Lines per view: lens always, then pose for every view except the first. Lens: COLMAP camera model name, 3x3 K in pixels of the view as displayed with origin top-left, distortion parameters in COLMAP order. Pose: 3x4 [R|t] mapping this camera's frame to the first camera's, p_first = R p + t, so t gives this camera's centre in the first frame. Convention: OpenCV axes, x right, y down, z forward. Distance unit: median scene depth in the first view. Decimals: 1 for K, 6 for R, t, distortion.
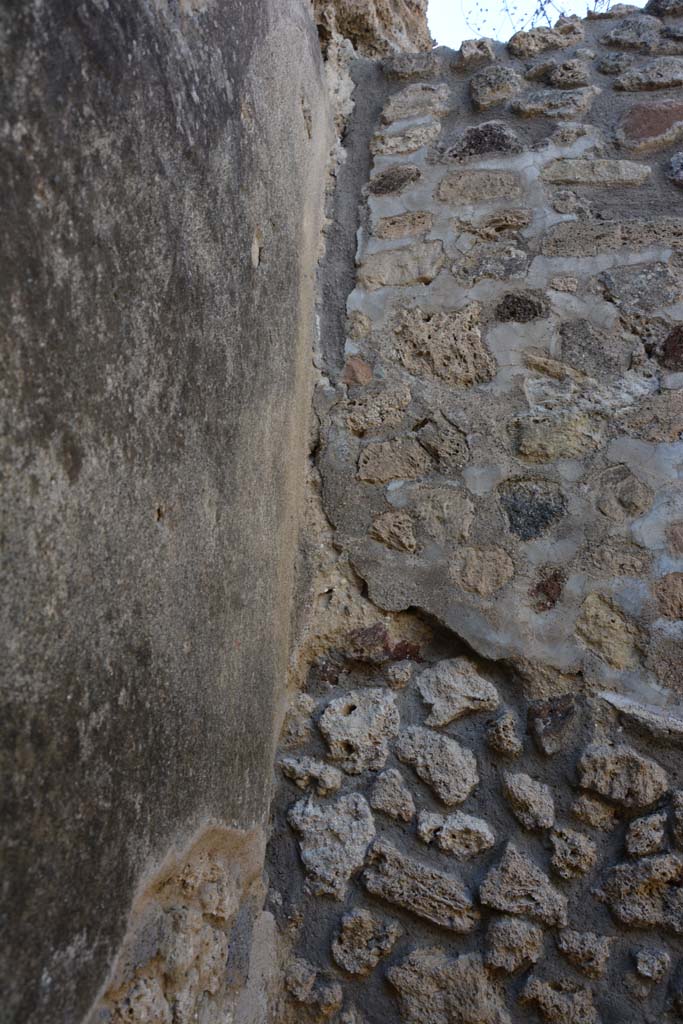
lens RADIAL K [[790.3, 0, 341.5], [0, 790.3, 512.0], [0, 0, 1]] dist [-0.165536, 0.117197]
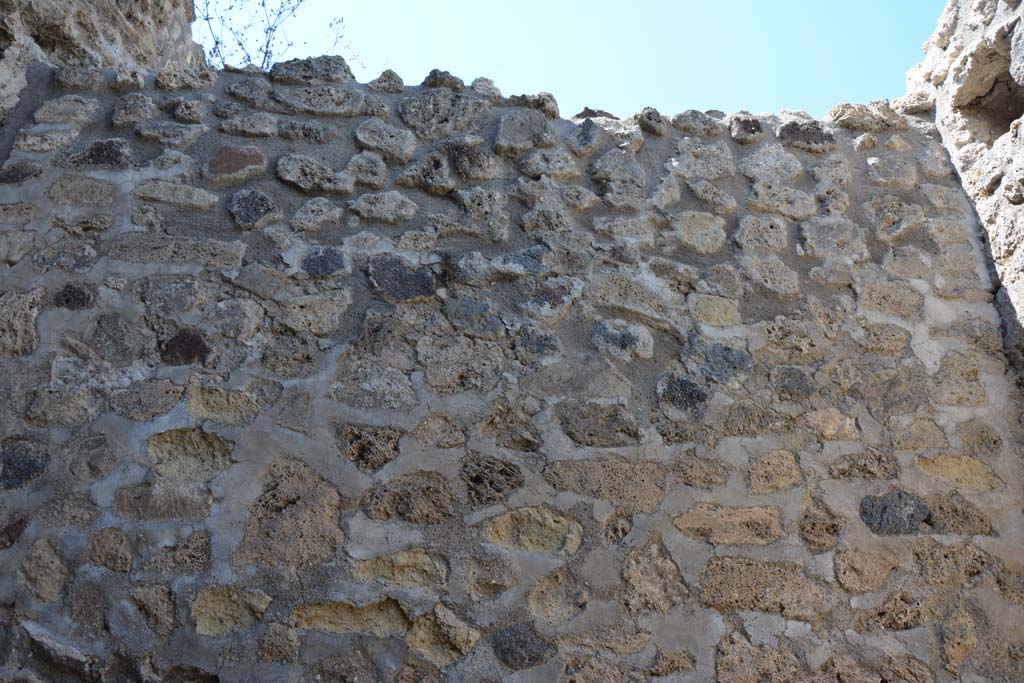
lens RADIAL K [[790.3, 0, 512.0], [0, 790.3, 341.5], [0, 0, 1]] dist [-0.165536, 0.117197]
pose [[0.948971, 0.133544, 0.285692, 0.586388], [-0.088754, 0.982393, -0.164398, -0.063809], [-0.302616, 0.130653, 0.944115, -0.341523]]
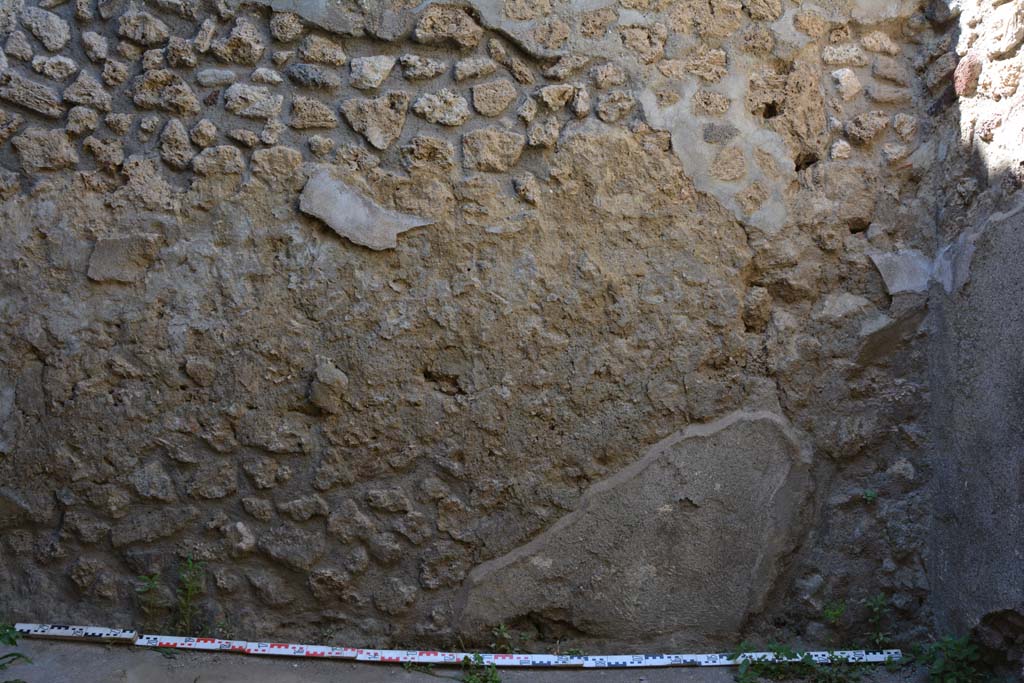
lens RADIAL K [[790.3, 0, 512.0], [0, 790.3, 341.5], [0, 0, 1]] dist [-0.165536, 0.117197]
pose [[0.966825, -0.025233, 0.254191, 0.622969], [-0.058602, 0.946658, 0.316867, 0.363975], [-0.248627, -0.321251, 0.913774, -0.890102]]
